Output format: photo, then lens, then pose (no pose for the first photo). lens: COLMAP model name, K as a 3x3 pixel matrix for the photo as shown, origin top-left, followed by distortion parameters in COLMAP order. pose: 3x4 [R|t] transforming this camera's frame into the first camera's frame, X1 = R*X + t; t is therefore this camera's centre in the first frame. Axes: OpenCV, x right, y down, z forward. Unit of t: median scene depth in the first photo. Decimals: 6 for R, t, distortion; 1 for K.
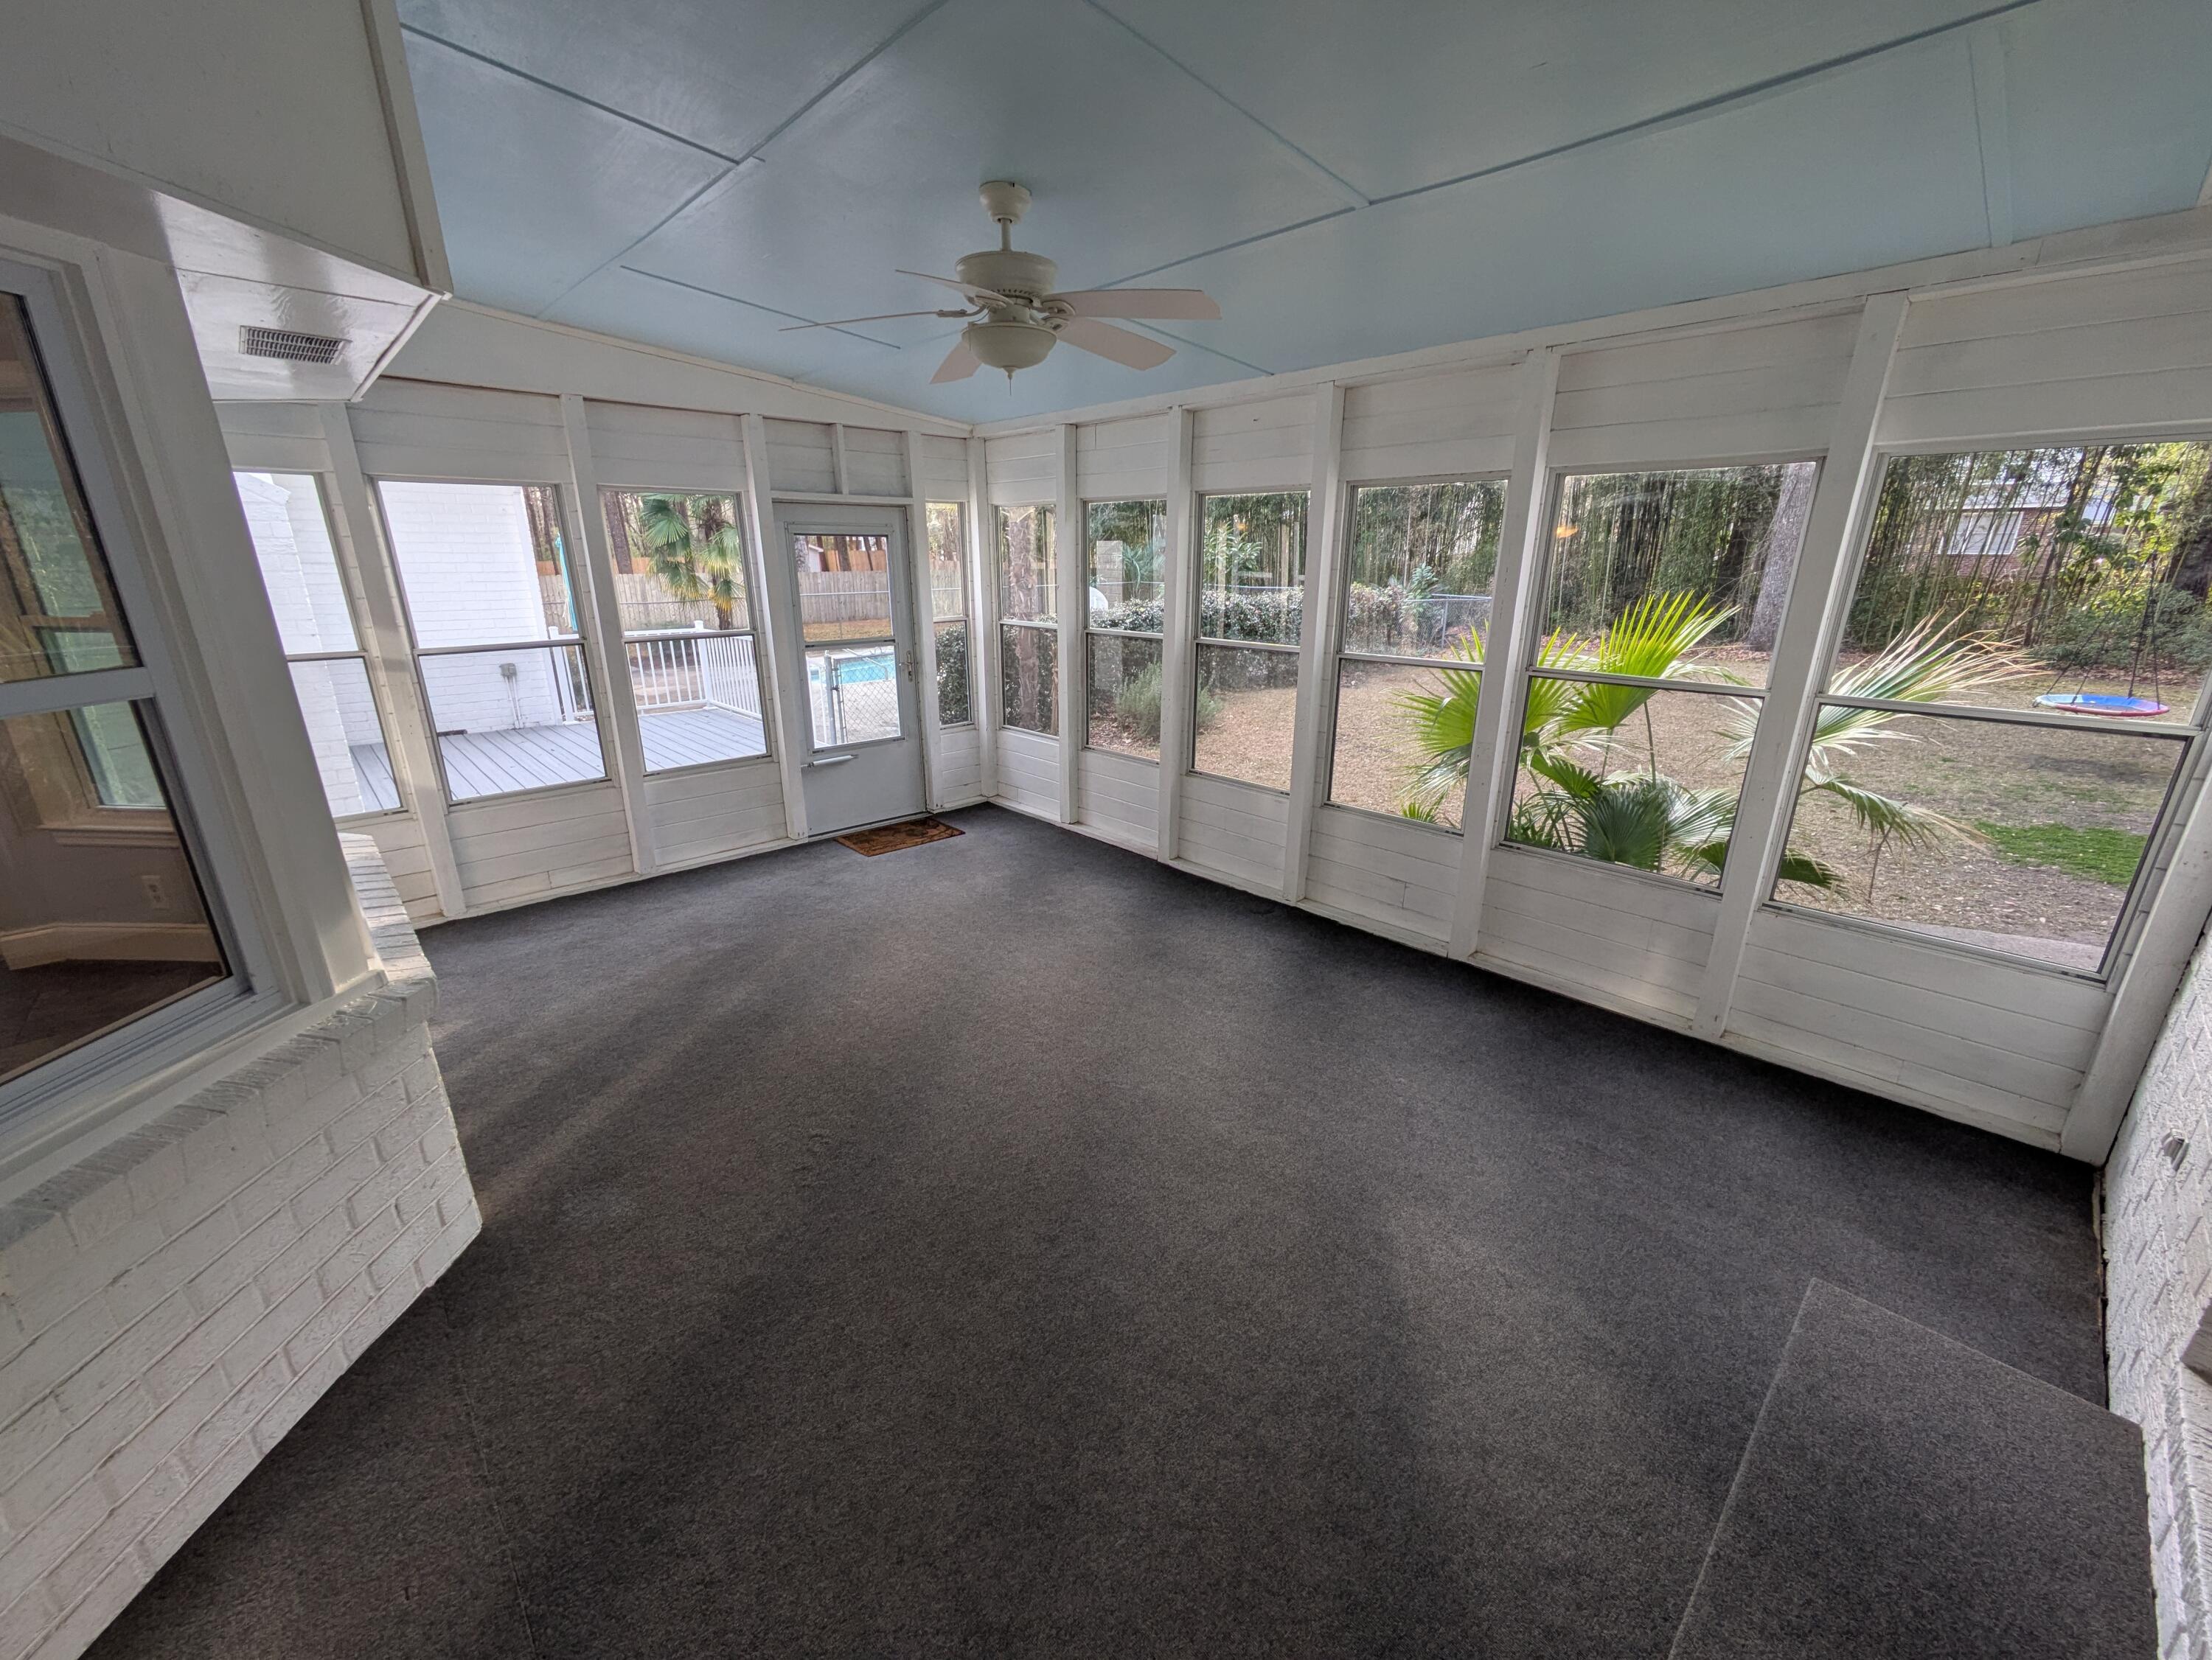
lens RADIAL K [[874.6, 0, 1104.8], [0, 874.6, 830.2], [0, 0, 1]] dist [0.000709, 0.000255]
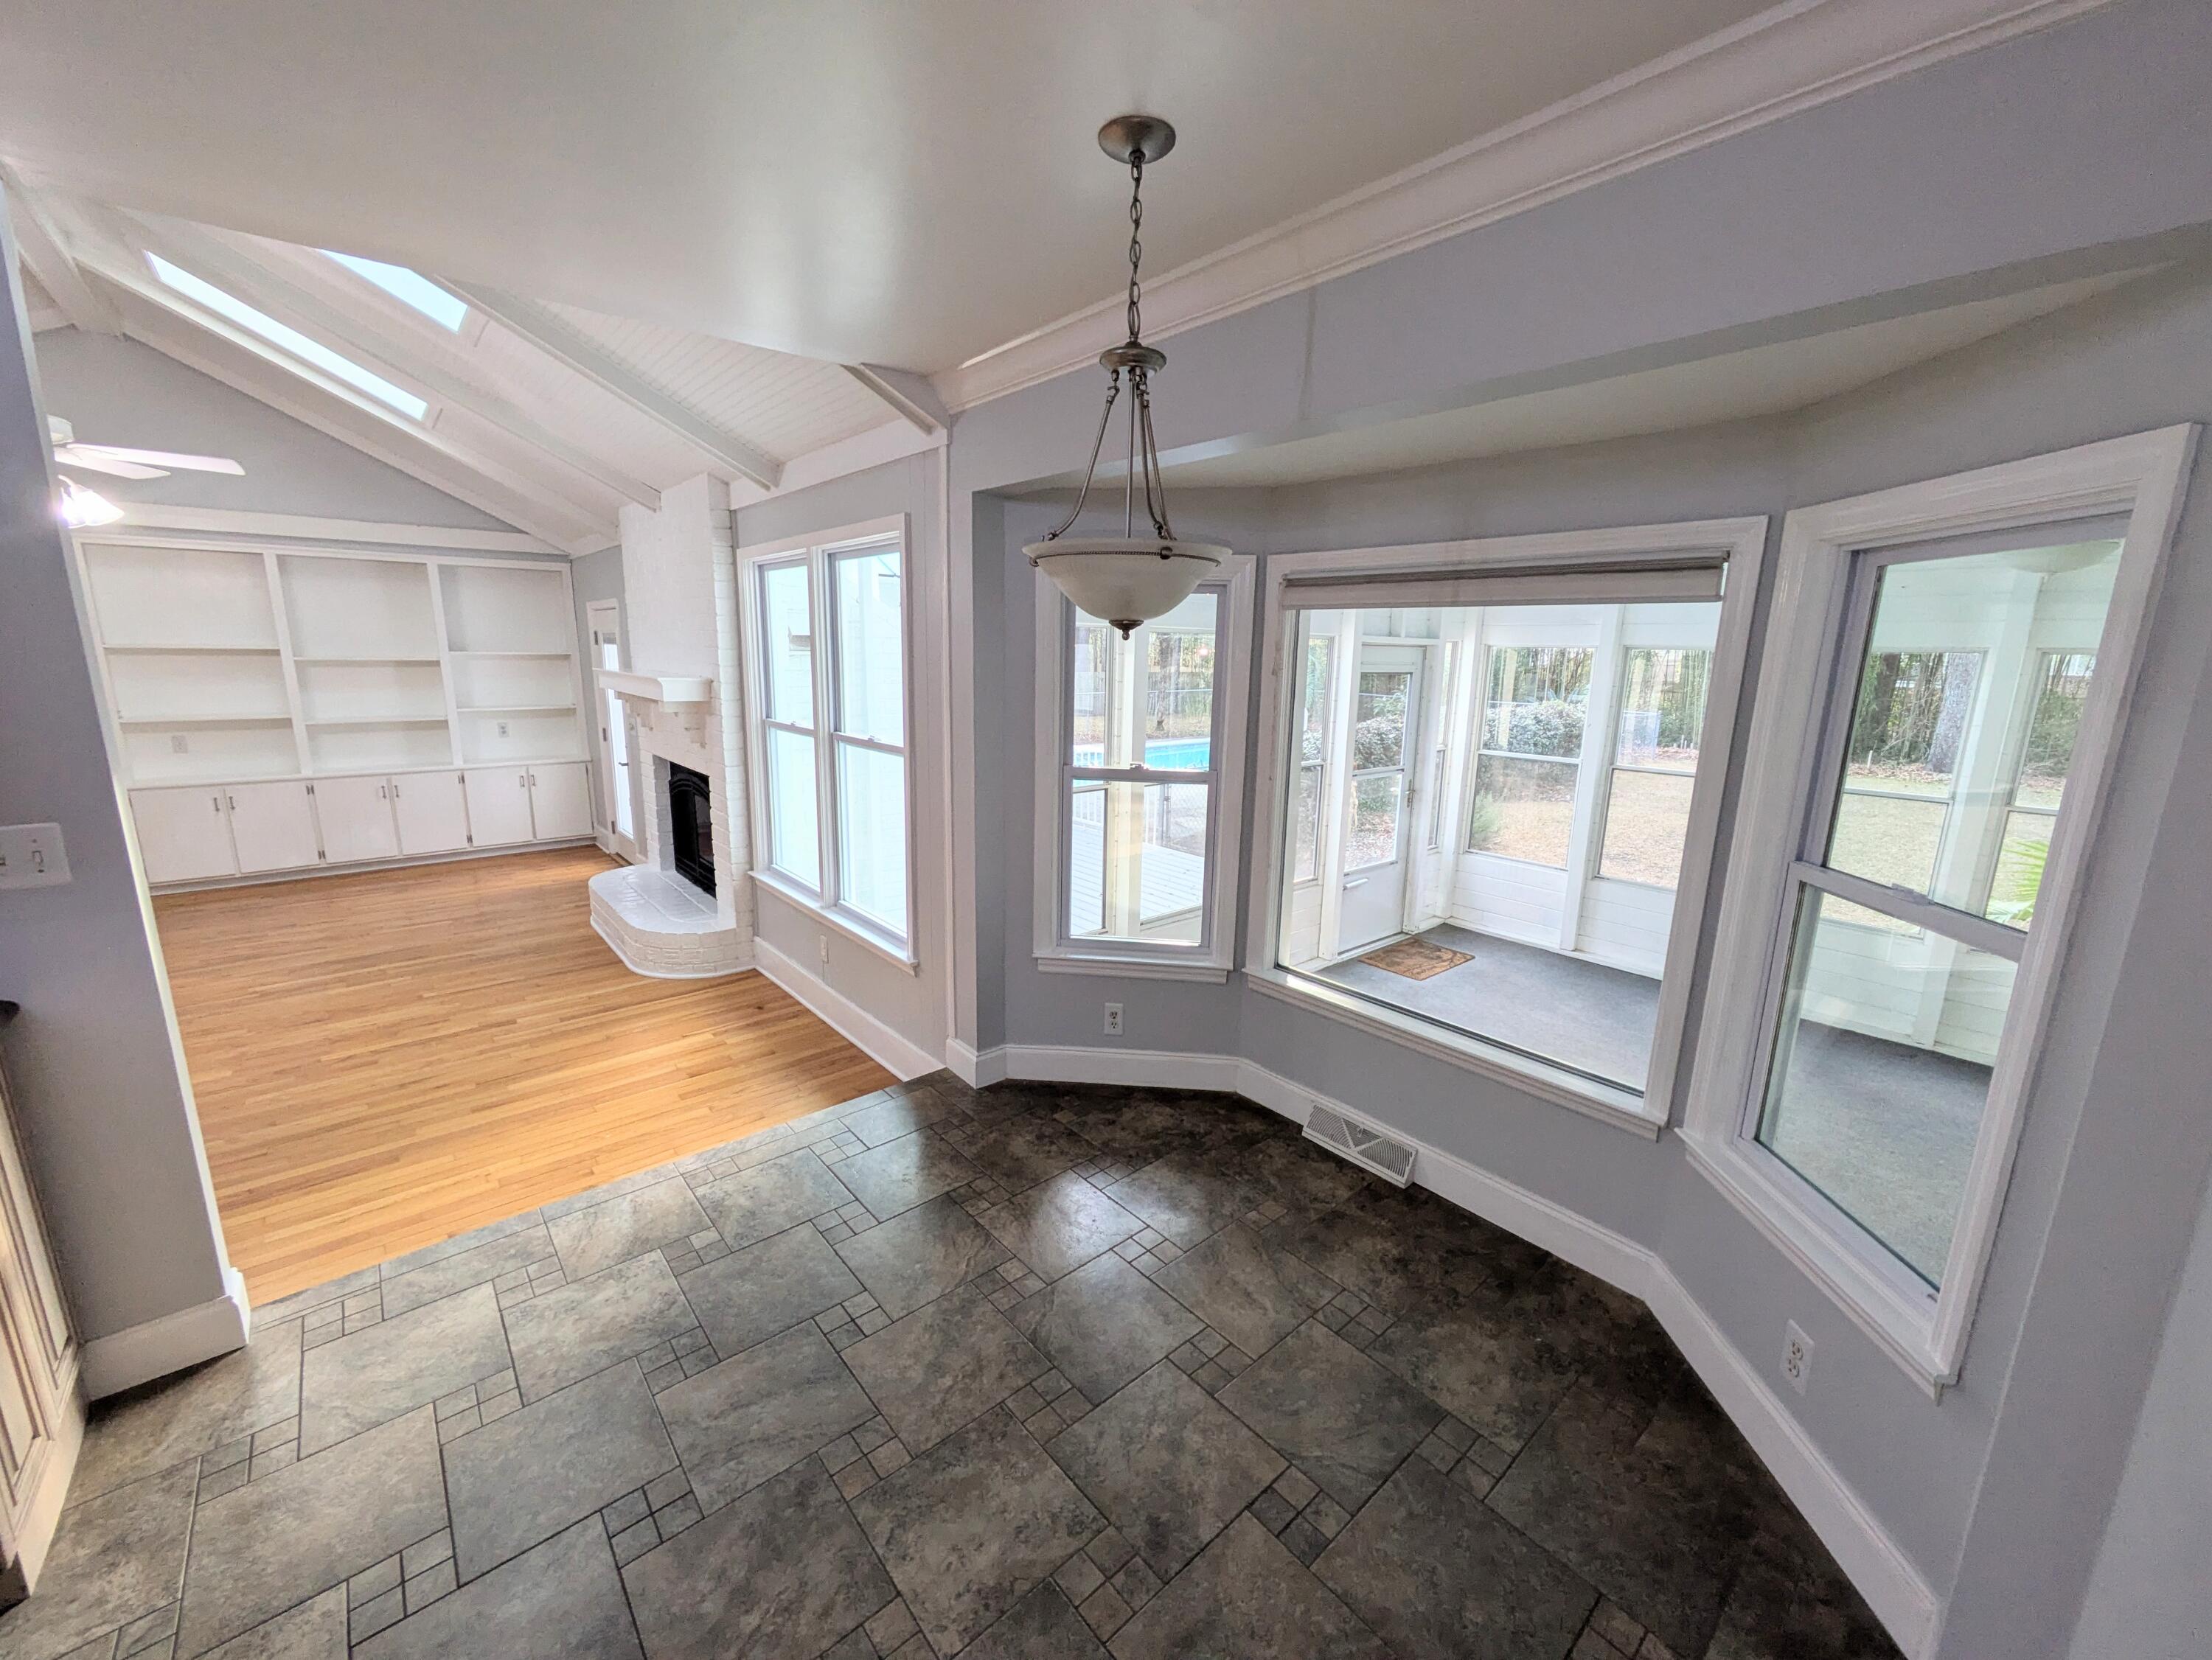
lens RADIAL K [[874.6, 0, 1108.3], [0, 874.6, 826.5], [0, 0, 1]] dist [0.000709, 0.000255]
pose [[0.999079, 0.027107, -0.033253, -0.560862], [-0.030583, 0.993580, -0.108920, -0.024147], [0.030087, 0.109837, 0.993494, -0.043030]]
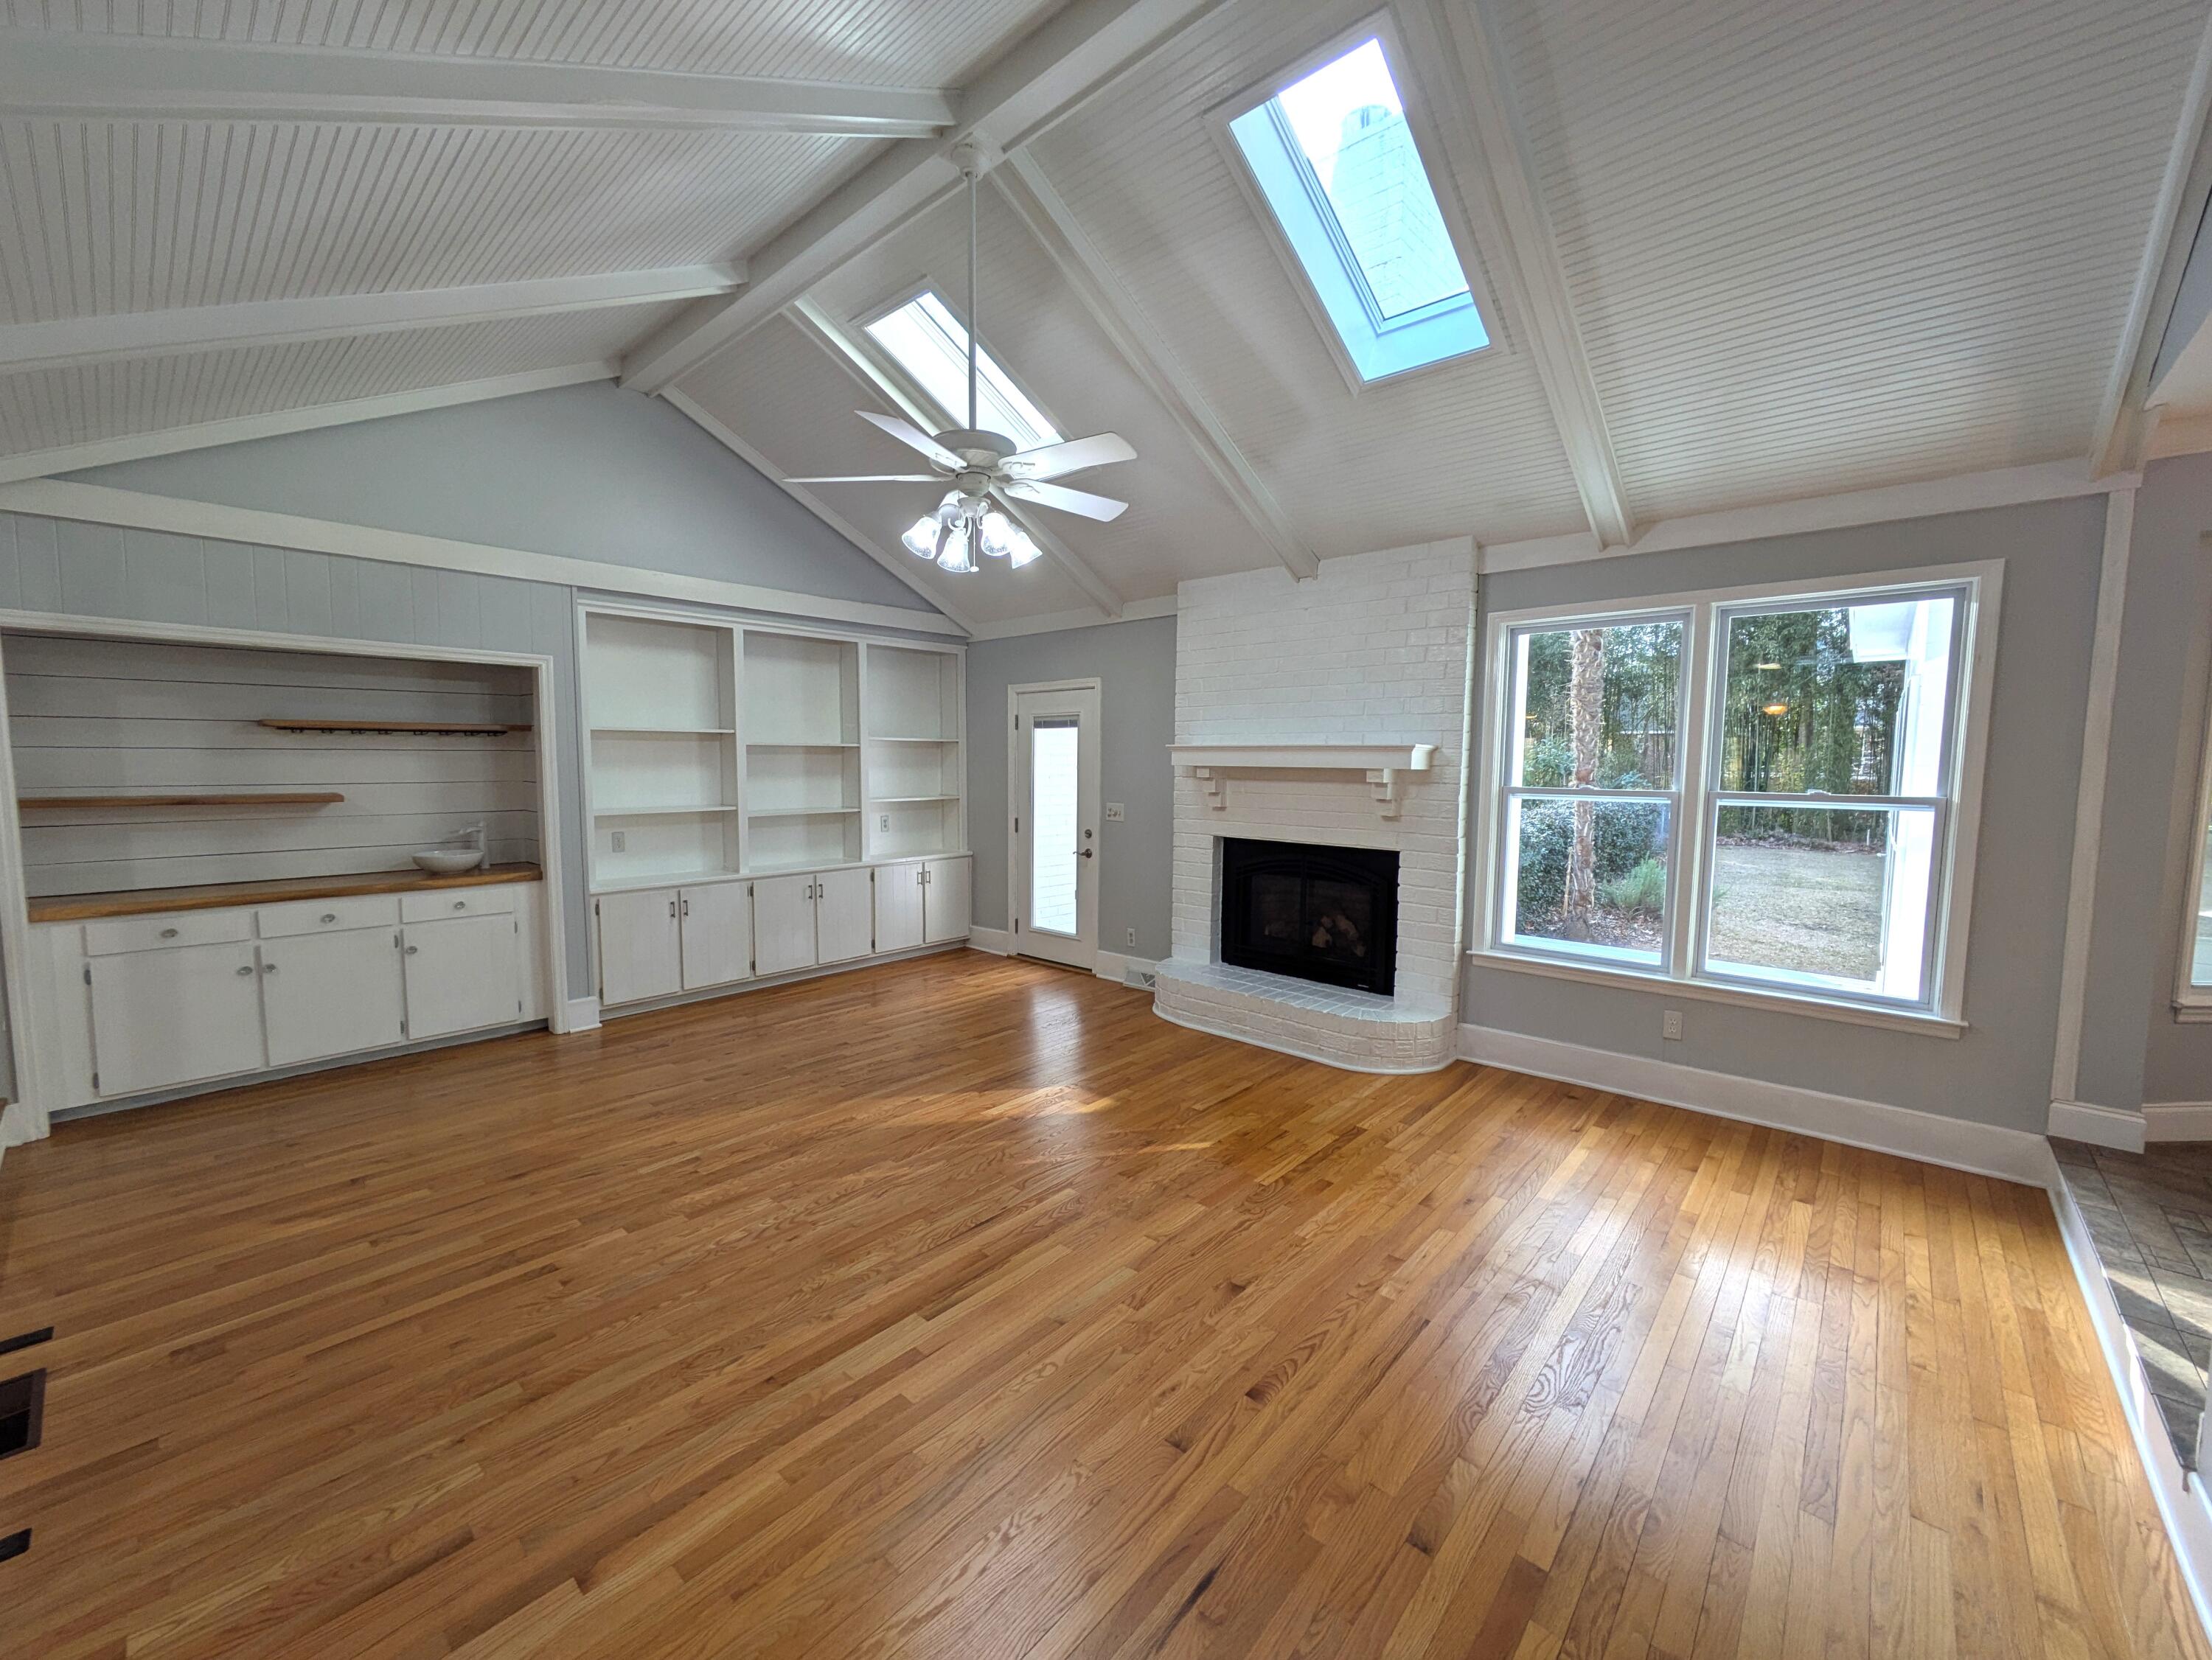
lens RADIAL K [[874.6, 0, 1106.2], [0, 874.6, 835.0], [0, 0, 1]] dist [0.000709, 0.000255]
pose [[0.996270, -0.005748, 0.086094, -1.447920], [0.024885, 0.974523, -0.222903, 0.010538], [-0.082619, 0.224214, 0.971031, 0.047976]]
